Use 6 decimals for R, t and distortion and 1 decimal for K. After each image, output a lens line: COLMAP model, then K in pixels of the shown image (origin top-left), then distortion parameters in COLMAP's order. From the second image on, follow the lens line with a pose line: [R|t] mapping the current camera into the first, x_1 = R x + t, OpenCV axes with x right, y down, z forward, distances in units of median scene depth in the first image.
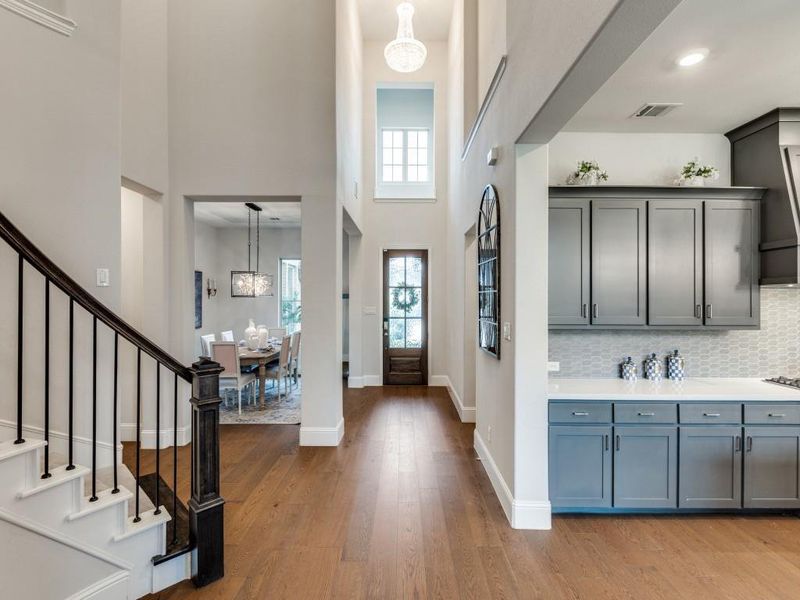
lens RADIAL K [[387.9, 0, 403.7], [0, 387.9, 301.7], [0, 0, 1]] dist [0.013371, -0.000561]
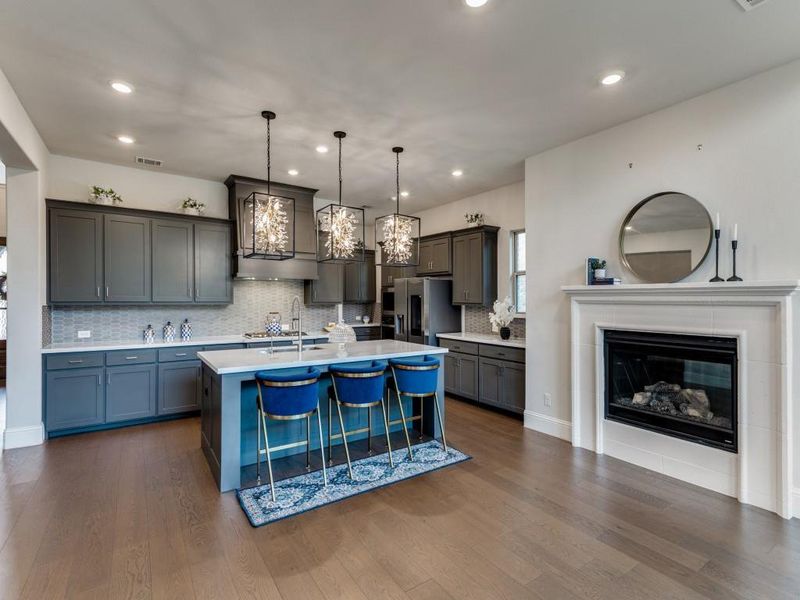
lens RADIAL K [[387.9, 0, 400.5], [0, 387.9, 300.3], [0, 0, 1]] dist [0.013371, -0.000561]
pose [[0.837674, -0.002167, 0.546166, 0.582217], [0.001649, 0.999998, 0.001438, 0.050593], [-0.546168, -0.000304, 0.837676, -0.761699]]
